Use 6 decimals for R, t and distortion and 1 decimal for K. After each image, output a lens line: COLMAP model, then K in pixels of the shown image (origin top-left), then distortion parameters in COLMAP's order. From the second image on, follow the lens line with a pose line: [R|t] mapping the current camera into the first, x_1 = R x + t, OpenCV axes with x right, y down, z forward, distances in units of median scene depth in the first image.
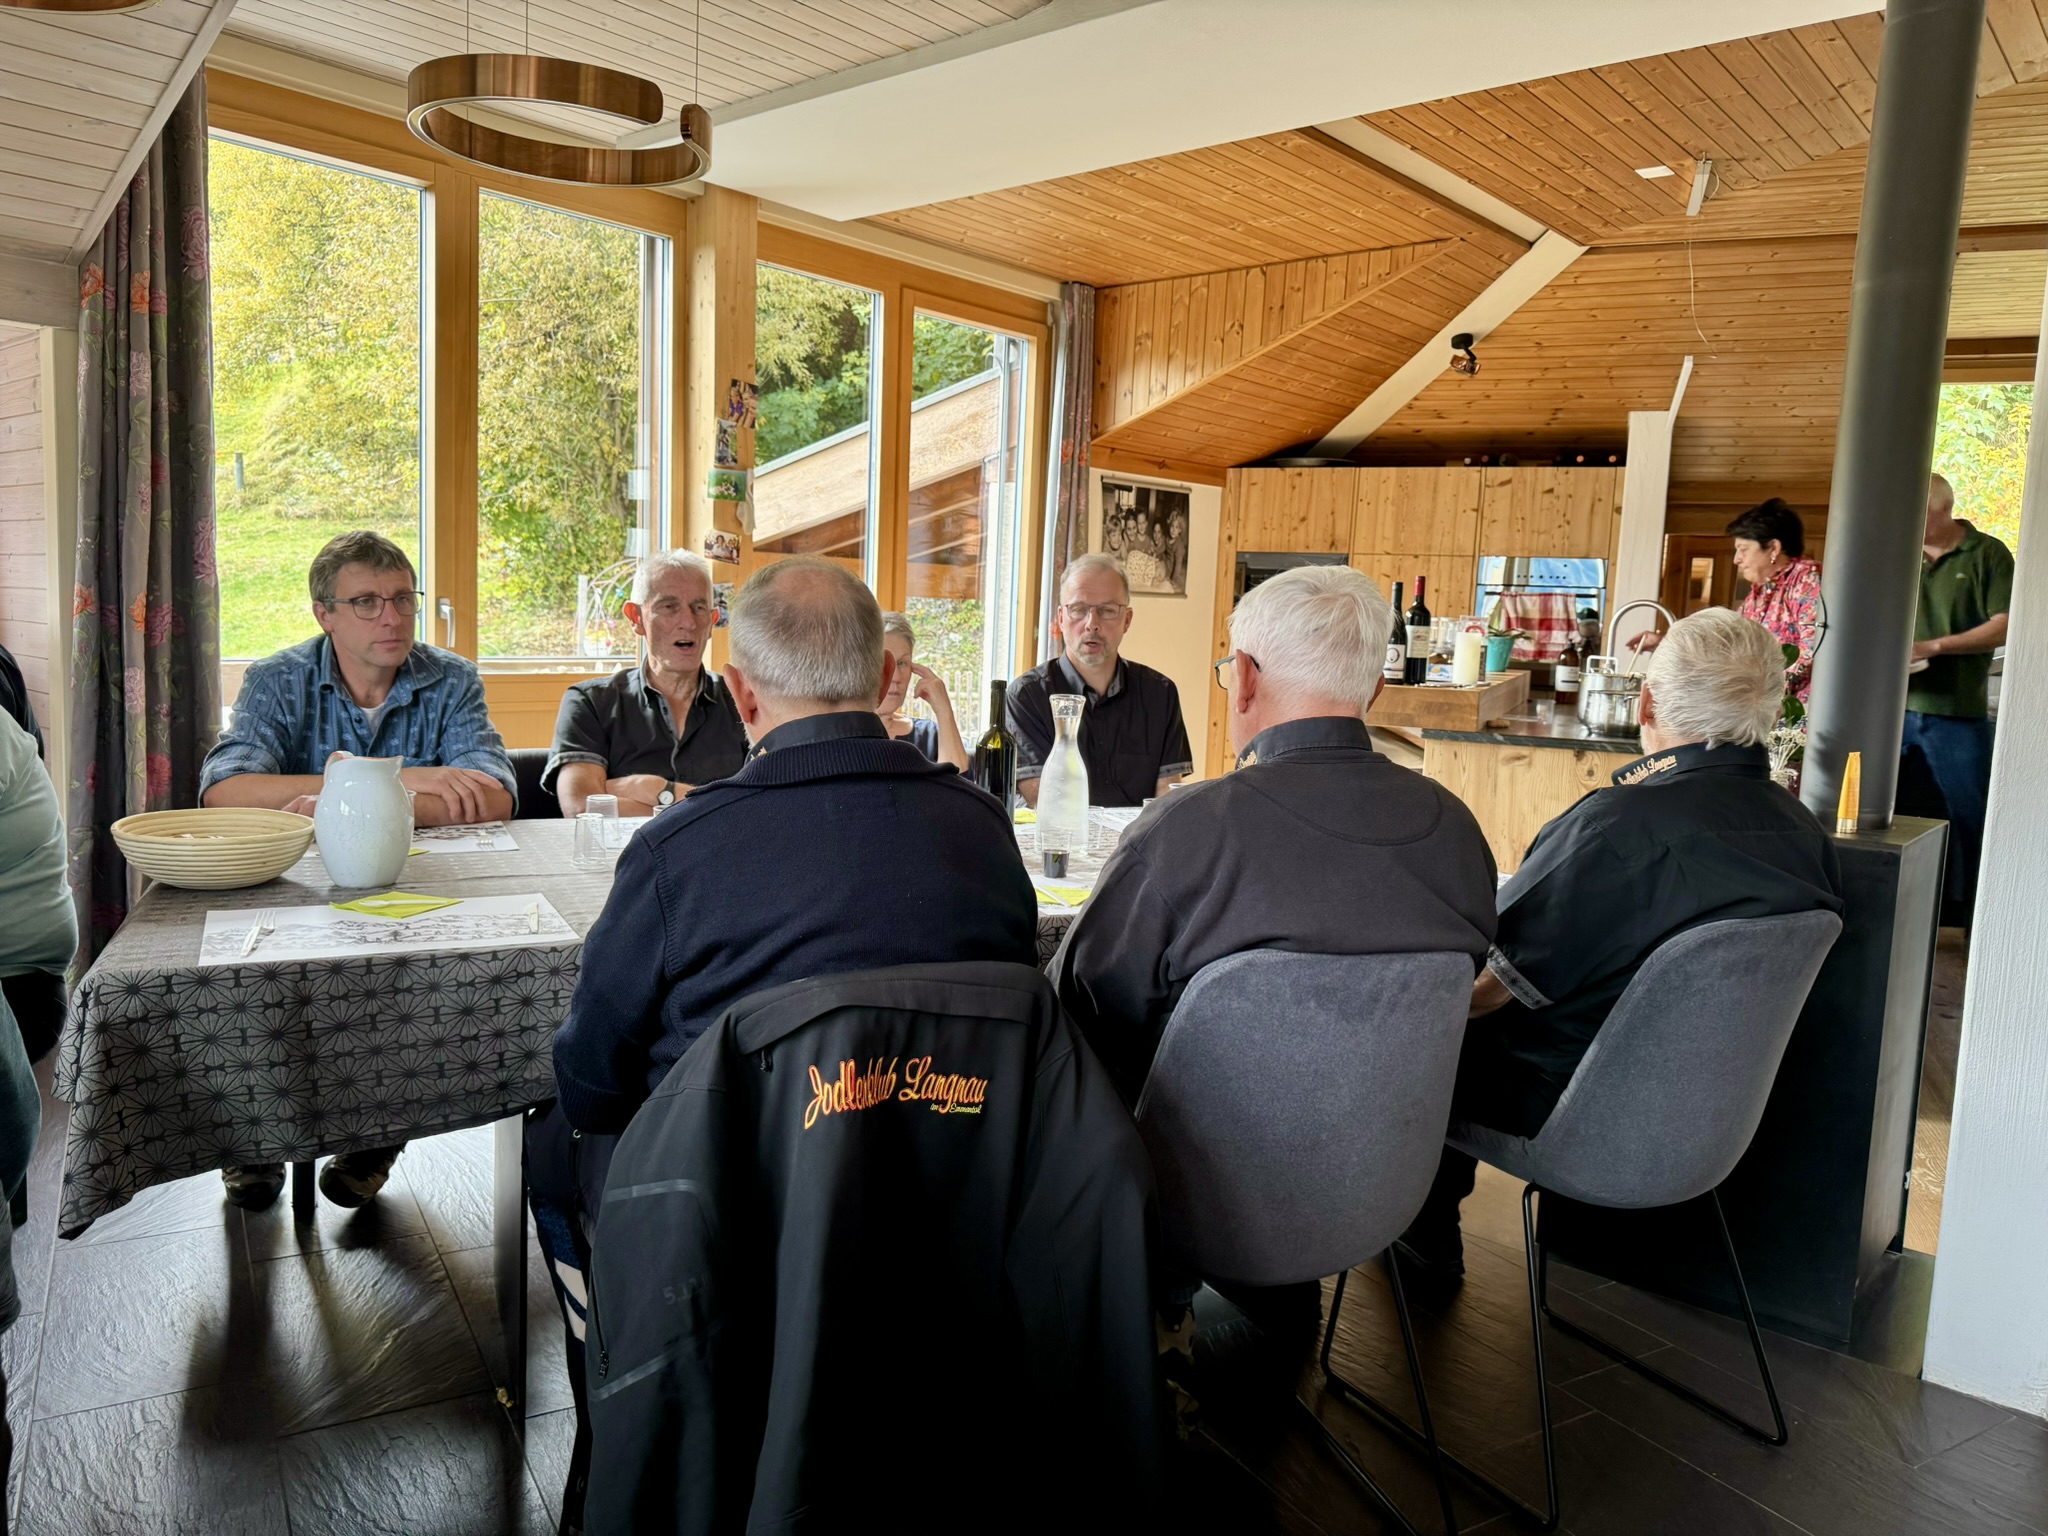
lens RADIAL K [[1482.8, 0, 989.0], [0, 1482.8, 794.1], [0, 0, 1]] dist [0.084498, -0.033103]
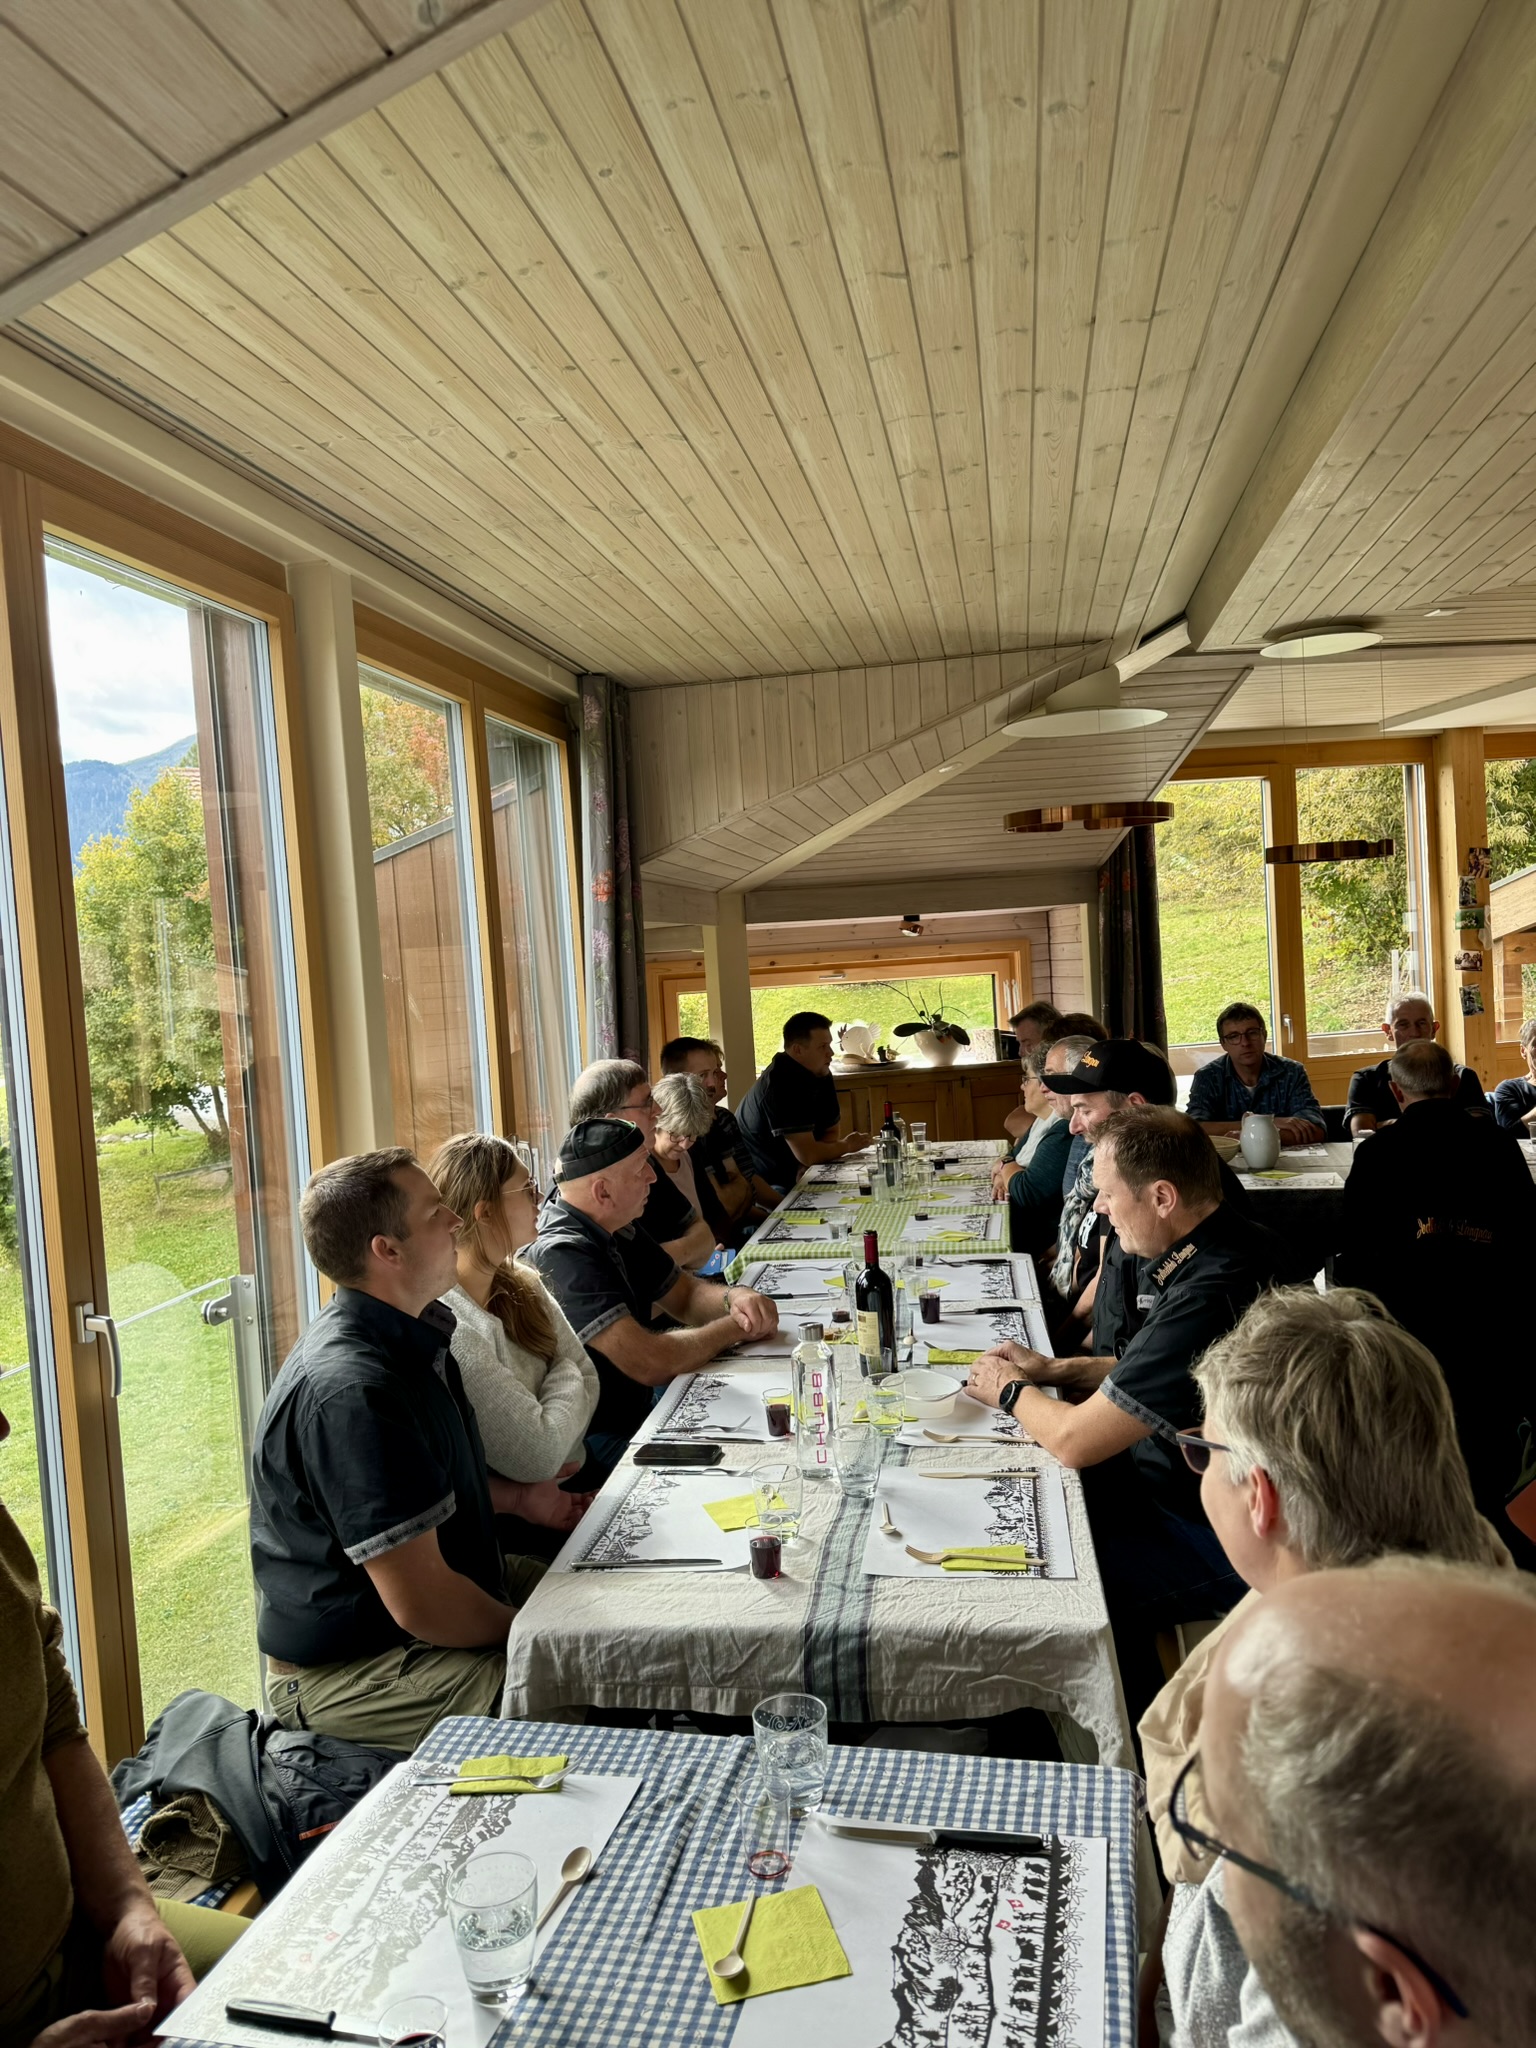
lens RADIAL K [[1482.8, 0, 768.0], [0, 1482.8, 1024.0], [0, 0, 1]] dist [0.084498, -0.033103]
pose [[0.774825, -0.072998, -0.627947, 0.217468], [0.027423, 0.996257, -0.081975, 0.001118], [0.631580, 0.046296, 0.773927, -0.596109]]
